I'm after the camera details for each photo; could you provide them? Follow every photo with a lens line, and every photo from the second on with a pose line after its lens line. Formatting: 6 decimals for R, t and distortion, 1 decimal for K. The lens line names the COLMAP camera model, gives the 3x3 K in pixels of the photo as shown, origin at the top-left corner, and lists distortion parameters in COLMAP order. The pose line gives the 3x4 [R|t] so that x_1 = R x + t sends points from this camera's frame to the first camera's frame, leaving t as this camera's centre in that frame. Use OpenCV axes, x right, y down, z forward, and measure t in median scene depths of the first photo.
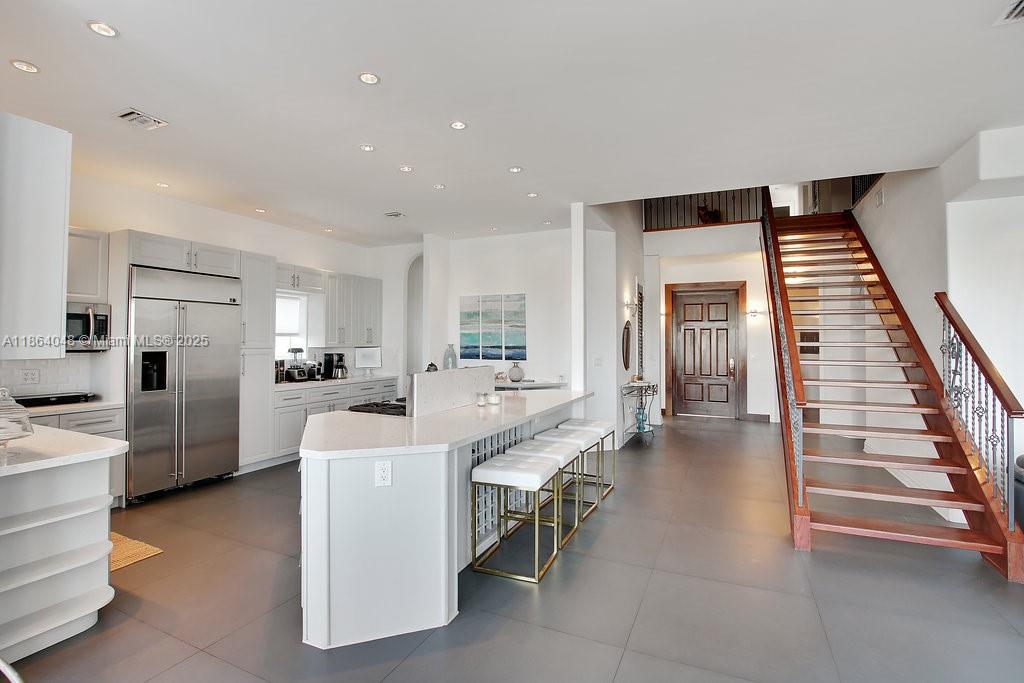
lens RADIAL K [[482.3, 0, 496.6], [0, 482.3, 334.2], [0, 0, 1]] dist [-0.003491, -0.000943]
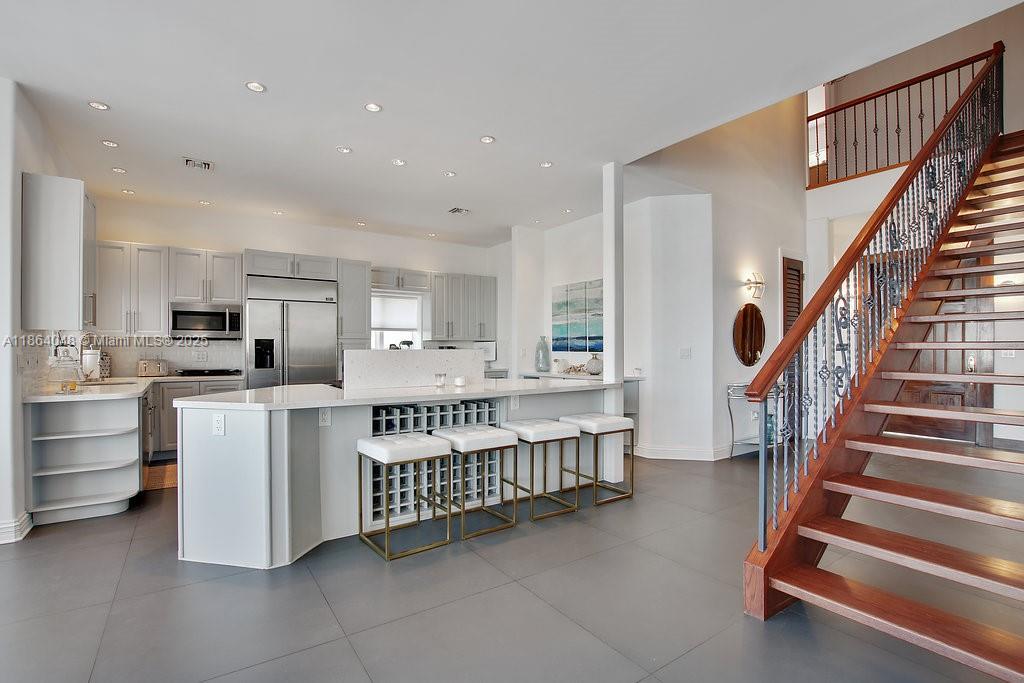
lens RADIAL K [[465.8, 0, 503.0], [0, 465.8, 348.6], [0, 0, 1]] dist [-0.021155, 0.000102]
pose [[0.868370, -0.002950, -0.495909, 0.327959], [0.011146, 0.999846, 0.013570, 0.034216], [0.495792, -0.017311, 0.868269, 0.144672]]
